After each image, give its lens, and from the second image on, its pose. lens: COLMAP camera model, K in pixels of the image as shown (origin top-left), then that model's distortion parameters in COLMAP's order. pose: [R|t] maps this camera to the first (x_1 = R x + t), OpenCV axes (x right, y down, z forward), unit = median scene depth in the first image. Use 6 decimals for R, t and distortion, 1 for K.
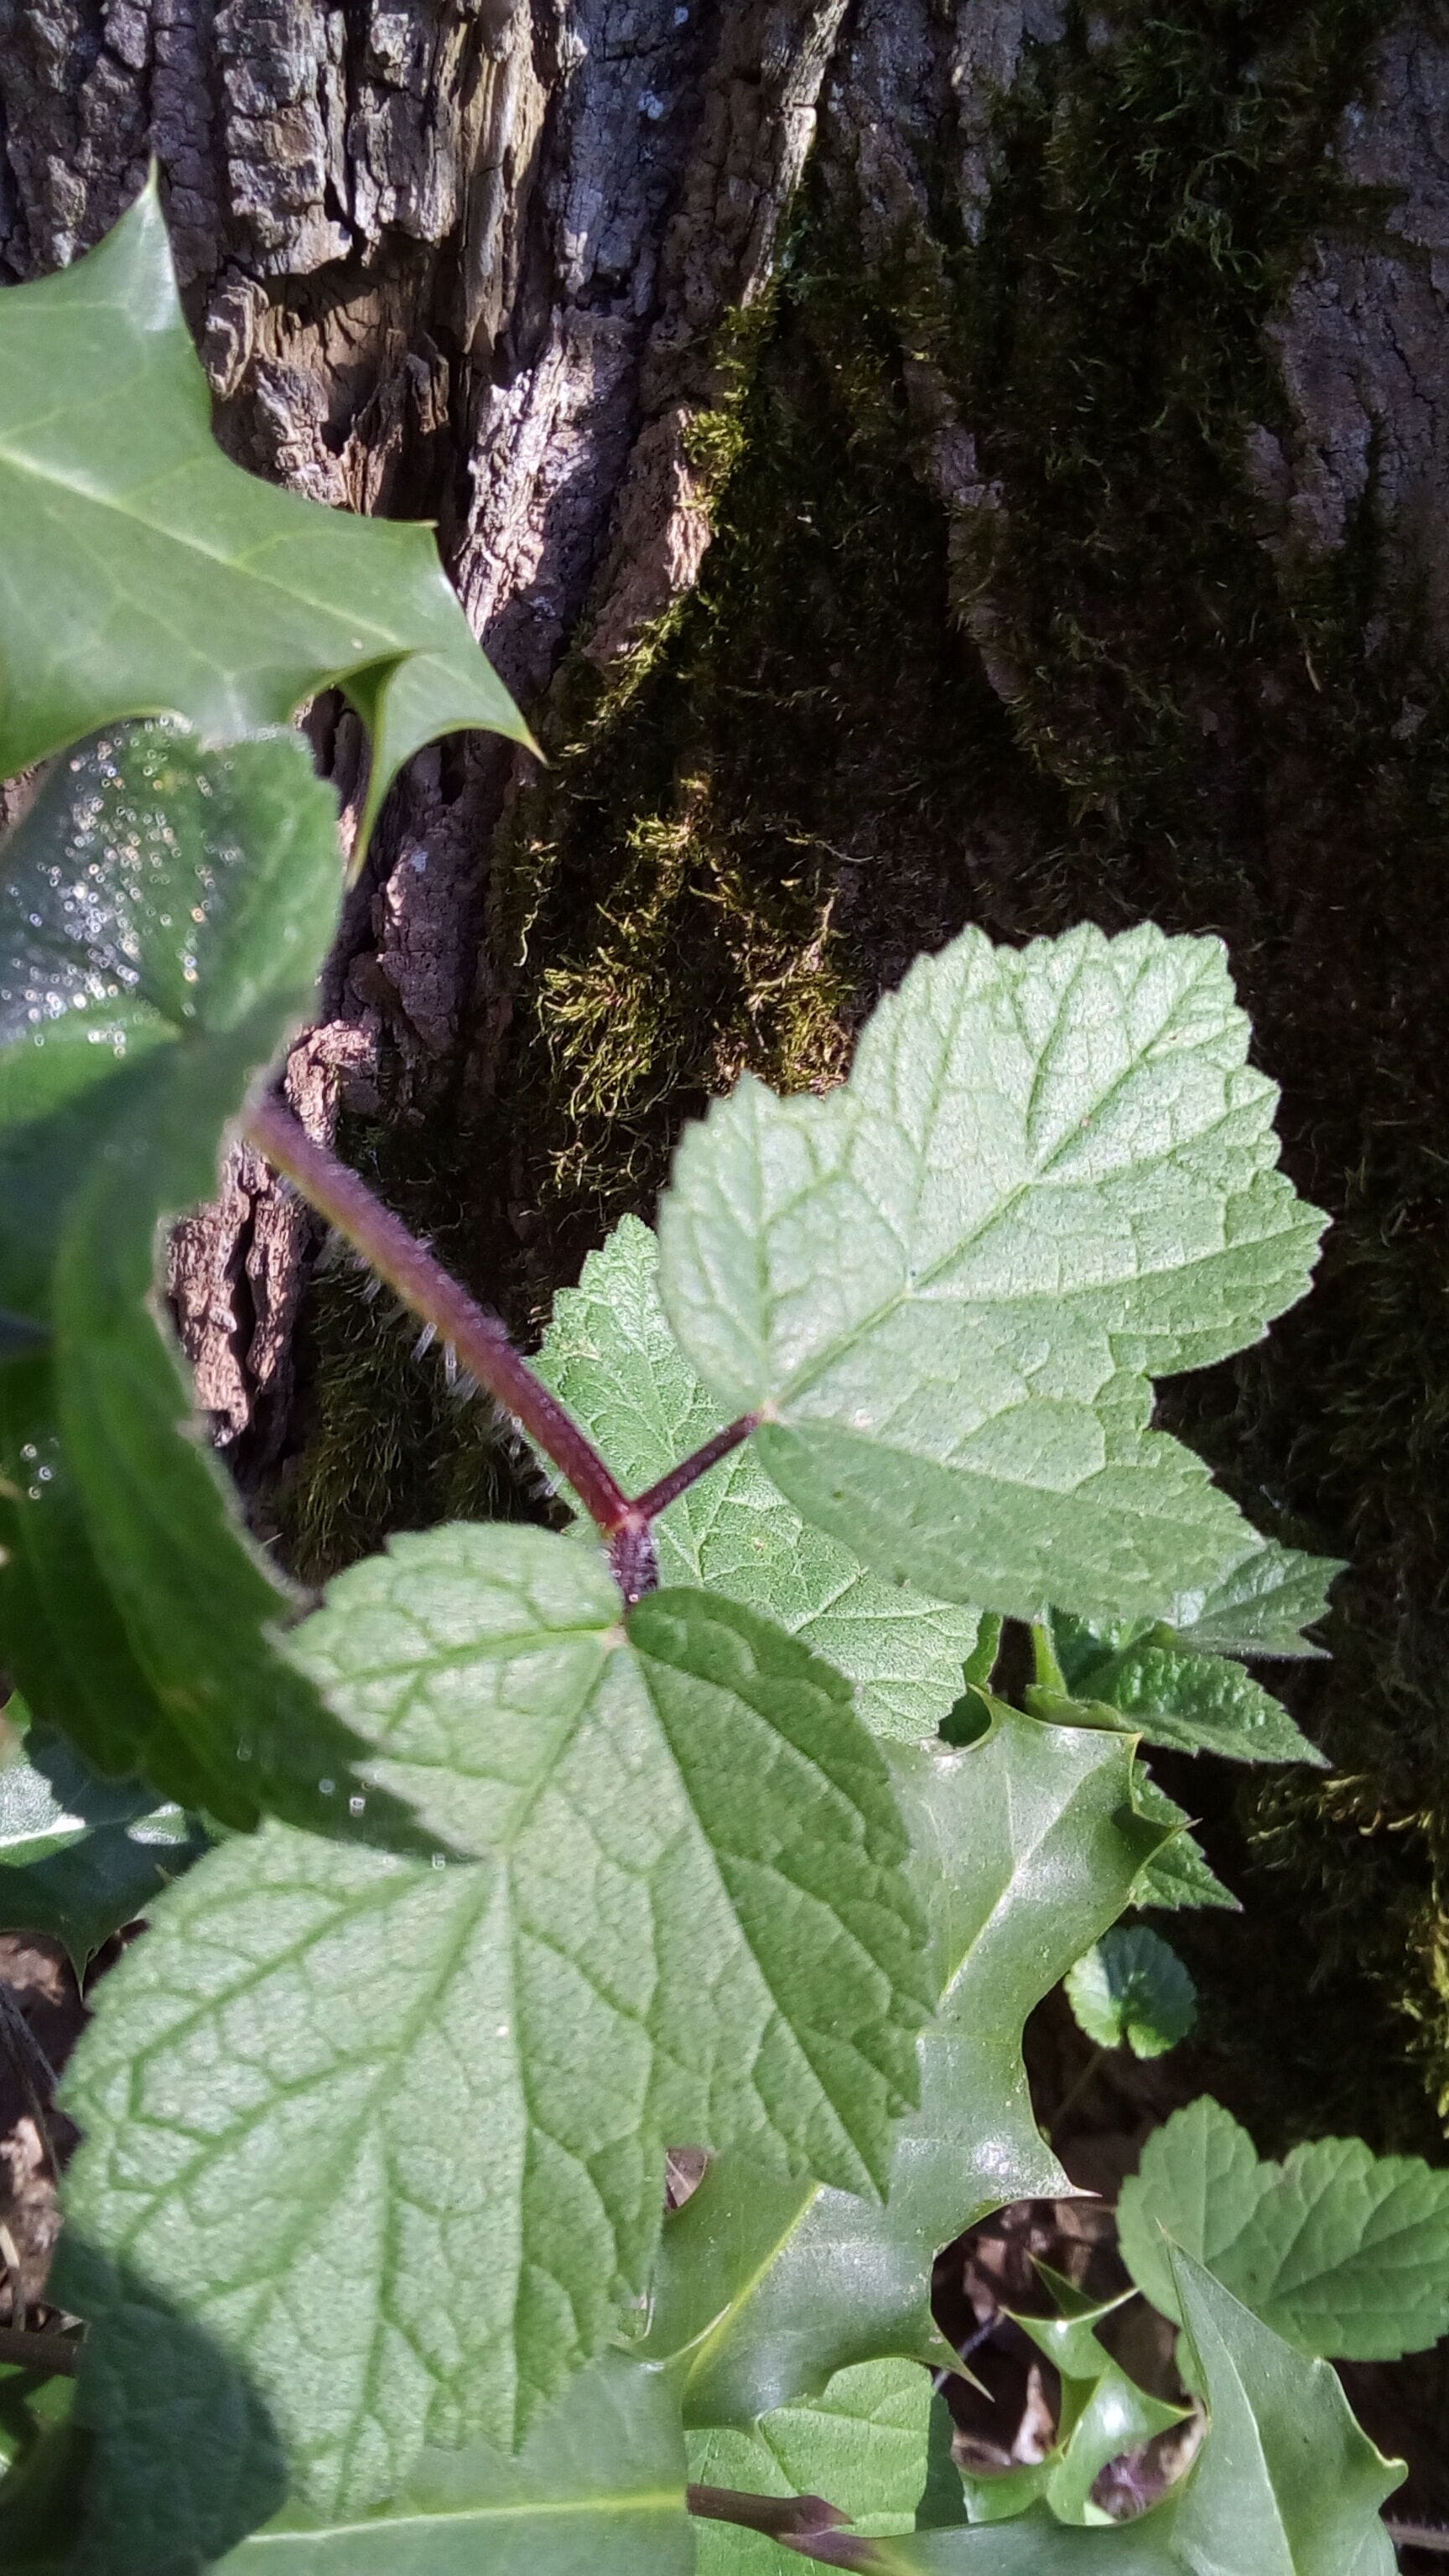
lens RADIAL K [[2299.3, 0, 724.5], [0, 2299.3, 1288.0], [0, 0, 1]] dist [0.019891, -0.156560]
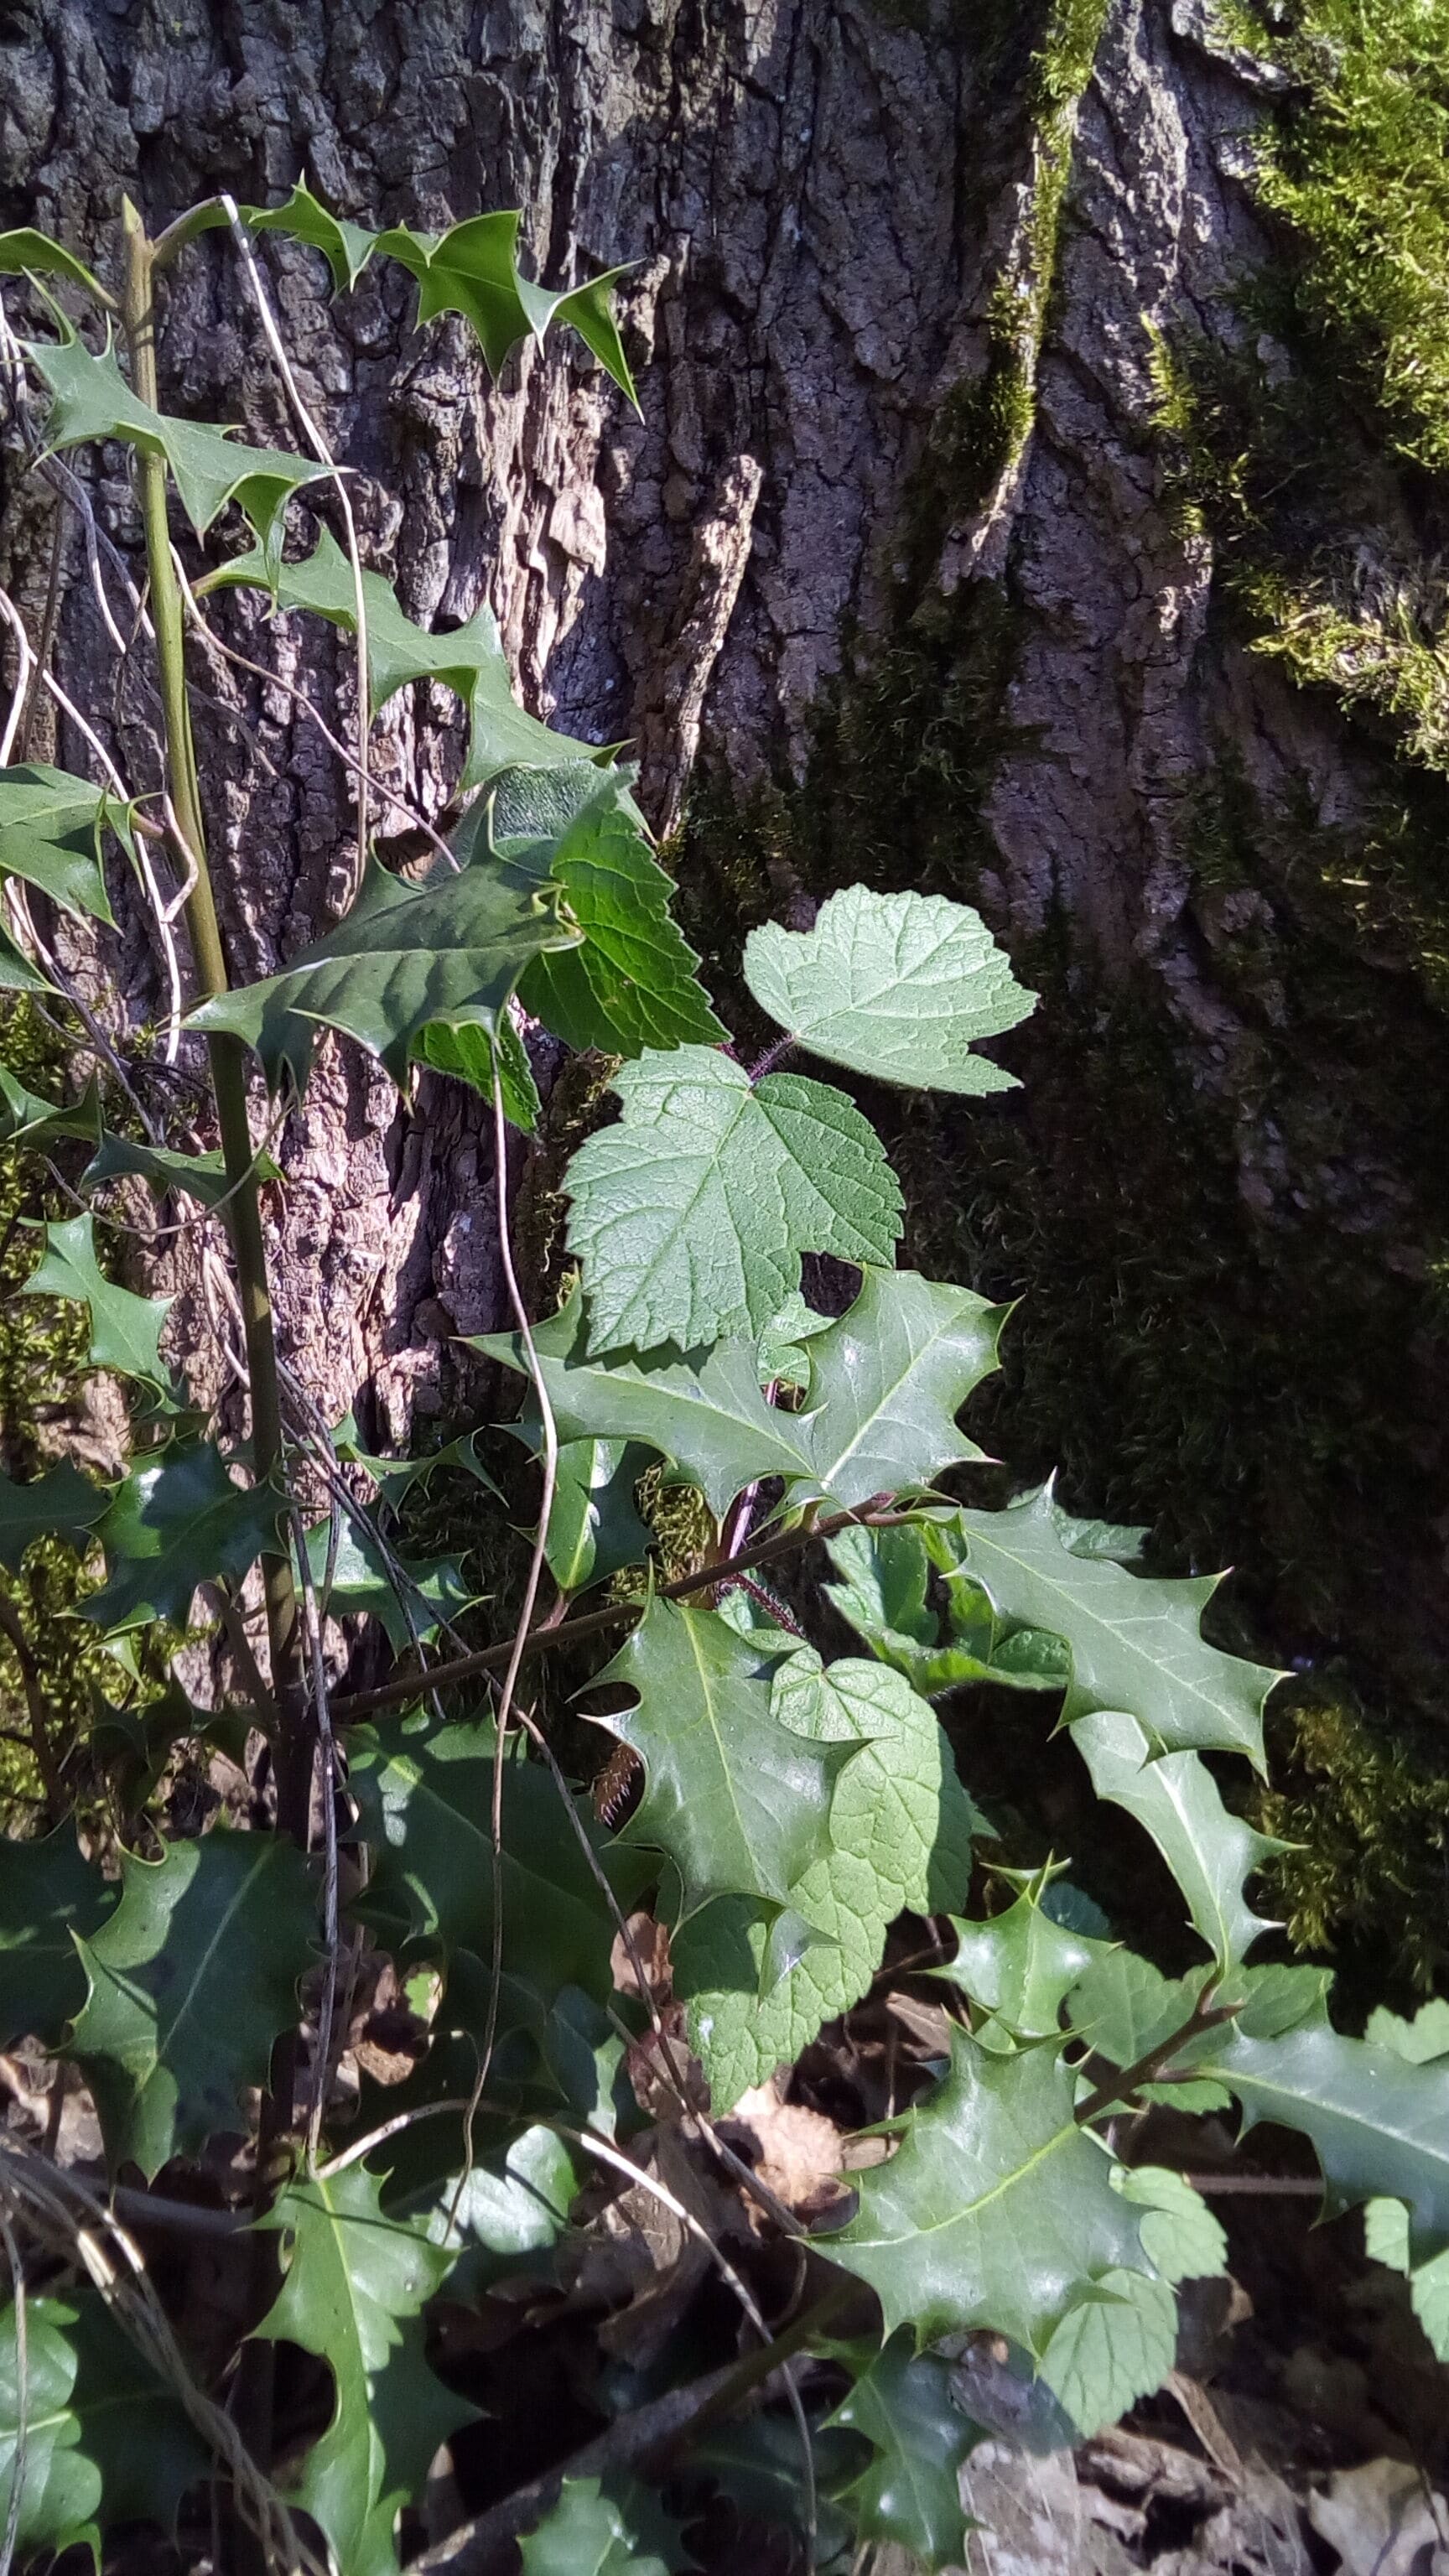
lens RADIAL K [[2299.3, 0, 724.5], [0, 2299.3, 1288.0], [0, 0, 1]] dist [0.019891, -0.156560]
pose [[0.993677, -0.081725, 0.076984, -0.104991], [0.103040, 0.936133, -0.336210, 0.440164], [-0.044591, 0.342017, 0.938635, -0.439854]]
